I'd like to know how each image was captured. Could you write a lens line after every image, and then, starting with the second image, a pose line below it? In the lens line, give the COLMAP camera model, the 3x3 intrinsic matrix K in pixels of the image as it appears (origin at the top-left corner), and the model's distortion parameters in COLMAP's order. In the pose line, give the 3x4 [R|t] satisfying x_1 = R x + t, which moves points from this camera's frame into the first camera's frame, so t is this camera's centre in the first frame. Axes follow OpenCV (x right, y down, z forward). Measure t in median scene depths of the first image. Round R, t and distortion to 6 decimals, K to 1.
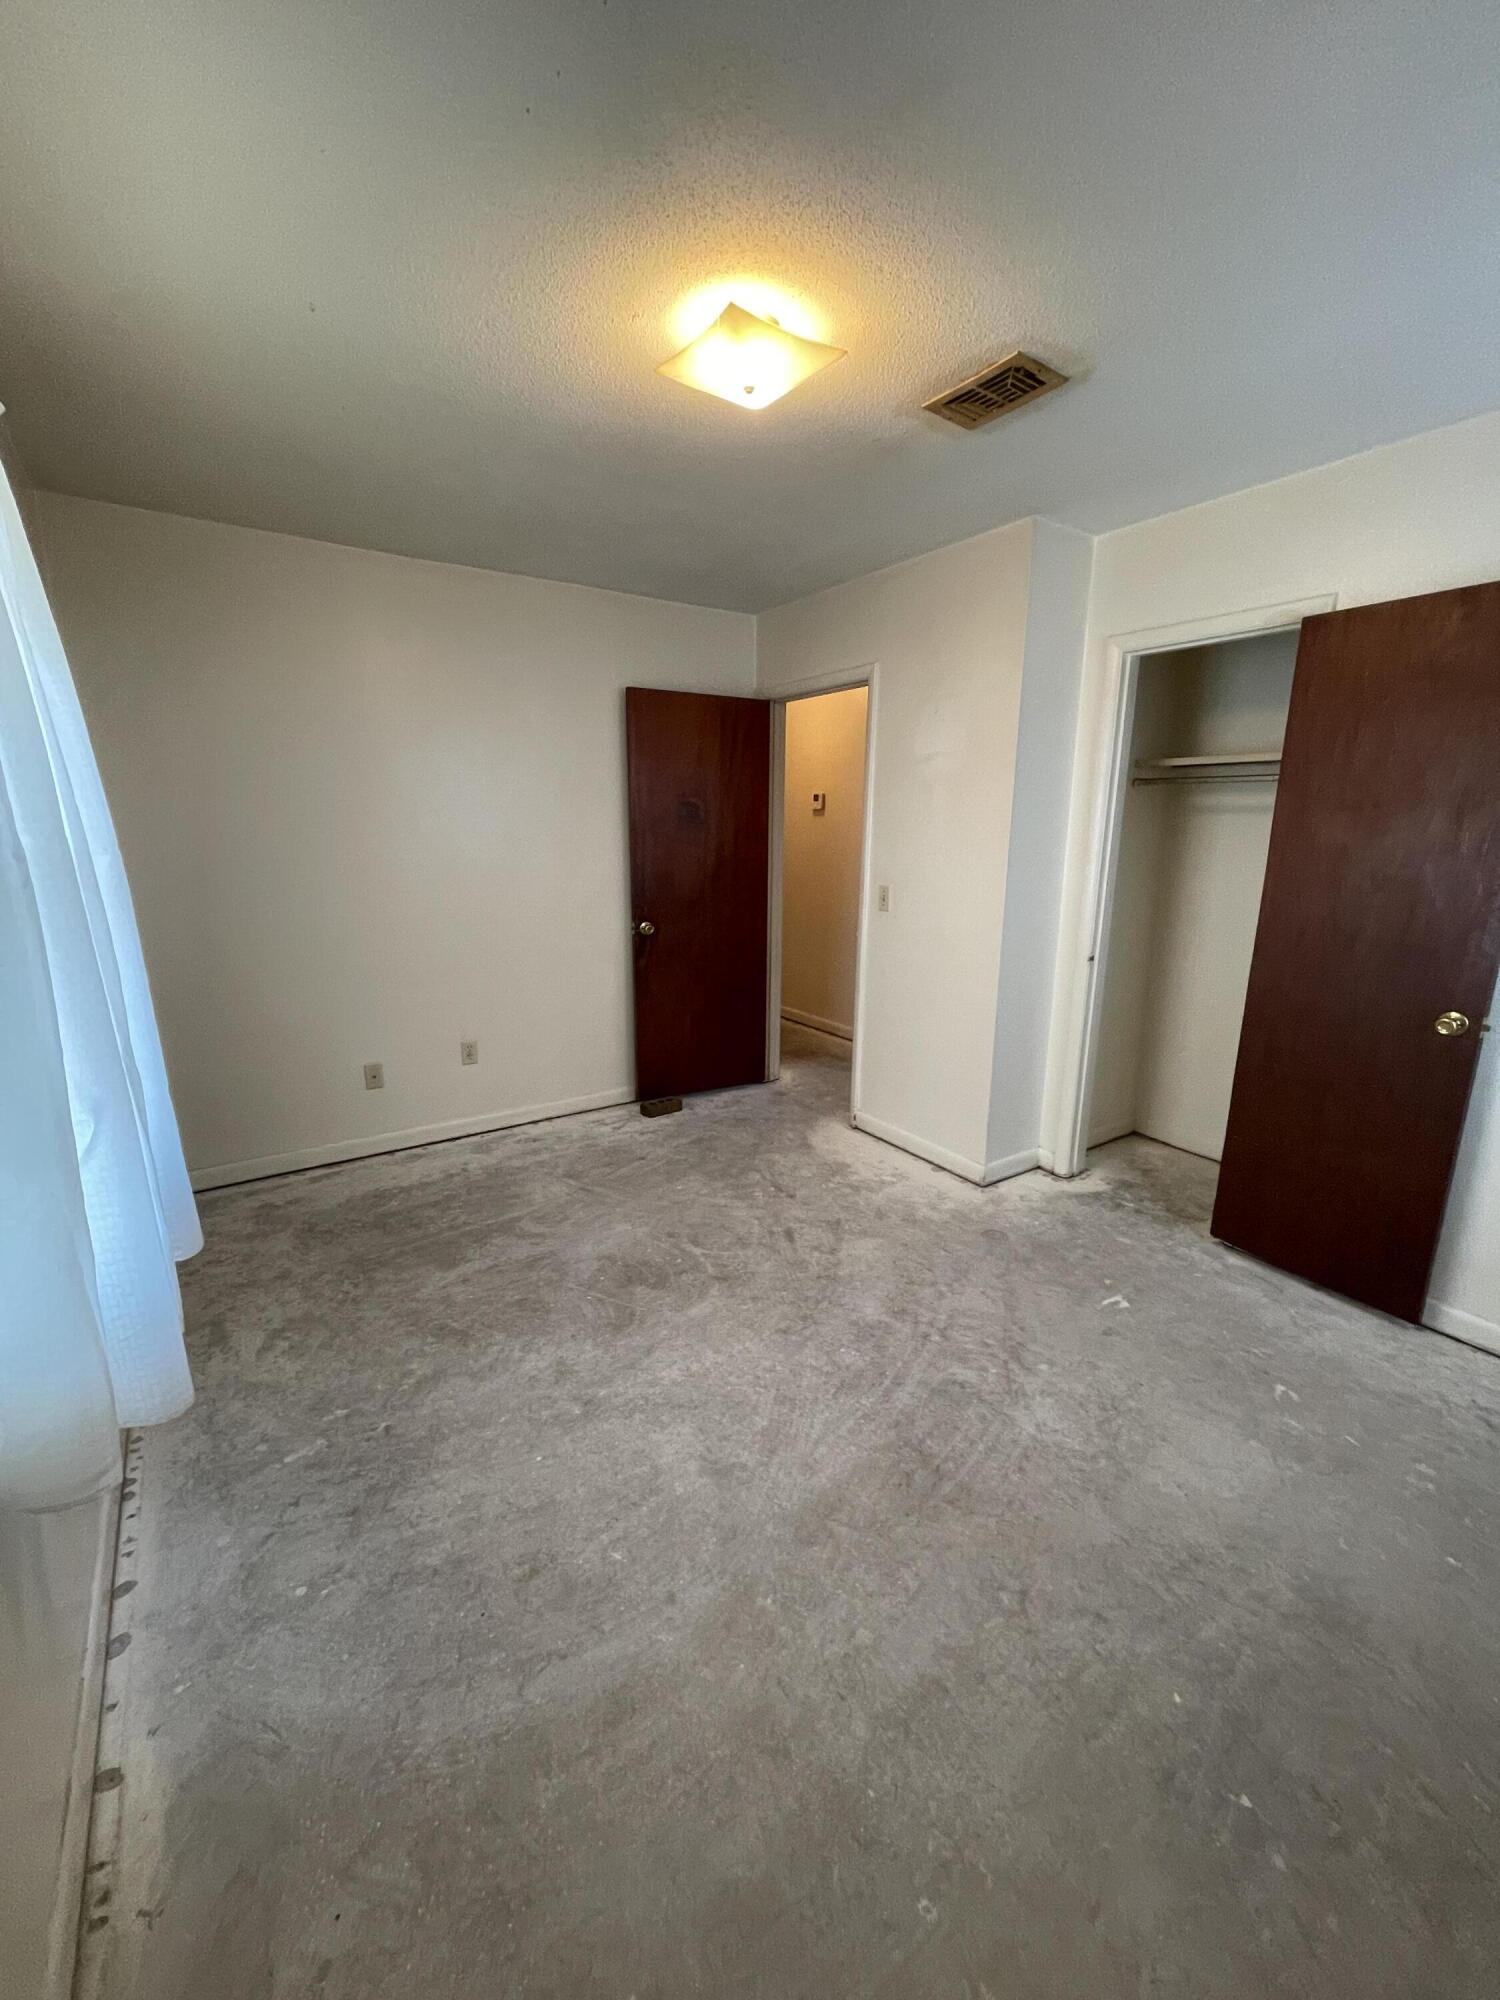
lens RADIAL K [[811.5, 0, 762.3], [0, 811.5, 998.6], [0, 0, 1]] dist [0.001754, -0.000372]
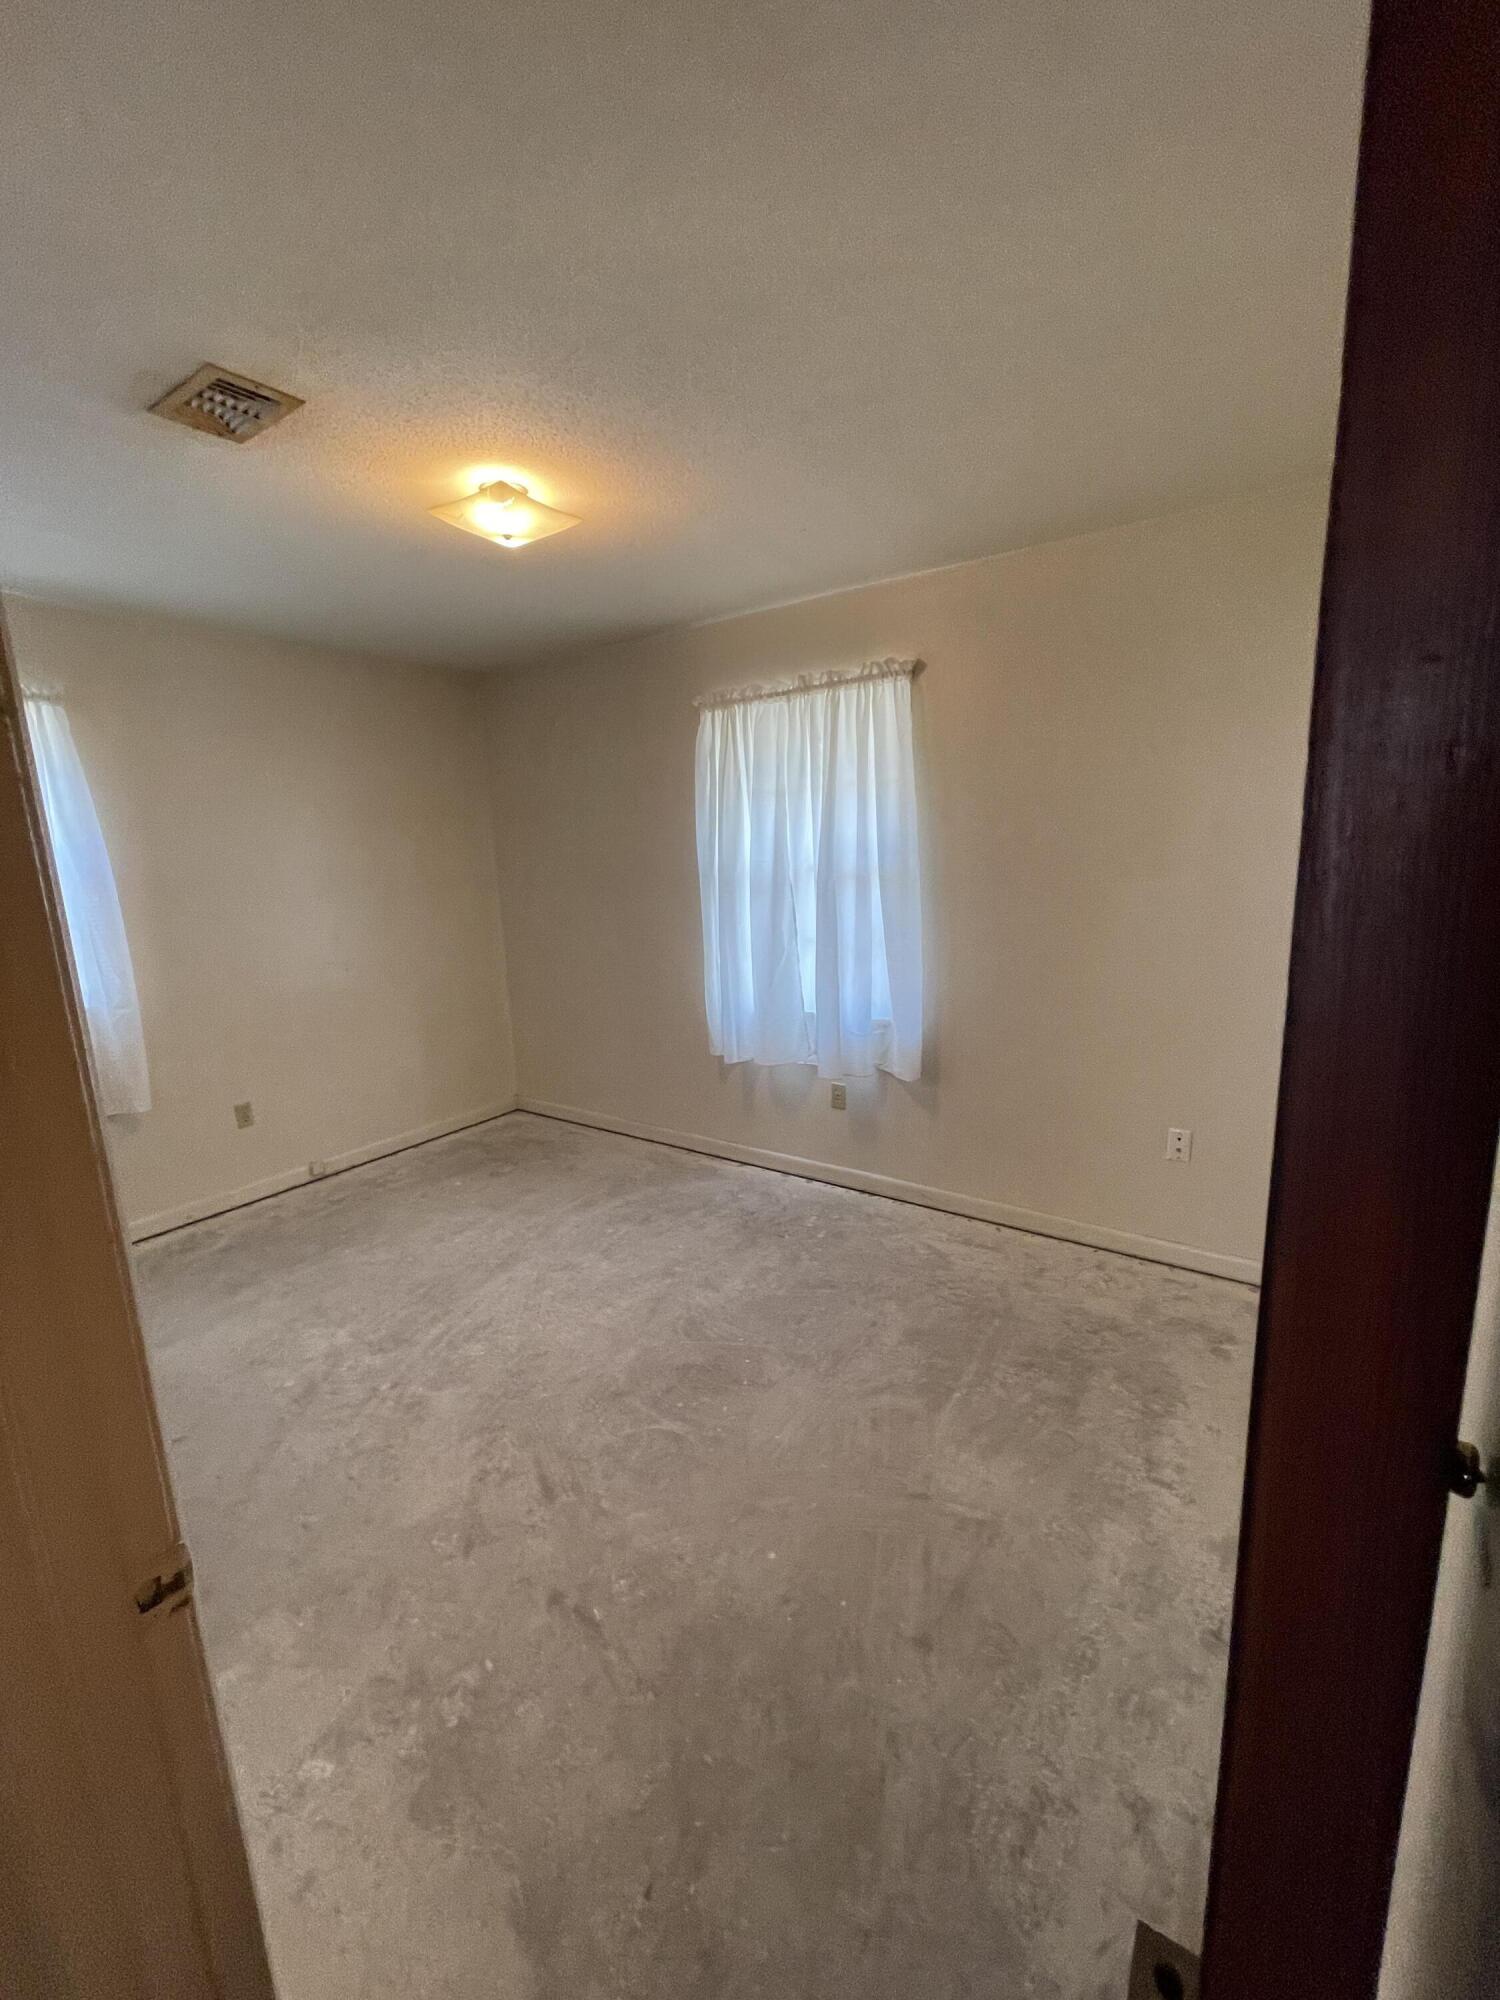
lens RADIAL K [[811.5, 0, 761.2], [0, 811.5, 1009.4], [0, 0, 1]] dist [0.001754, -0.000372]
pose [[-0.935360, 0.092442, -0.341404, 0.067181], [-0.048266, 0.922852, 0.382119, -0.378999], [0.350389, 0.373897, -0.858737, 1.644086]]
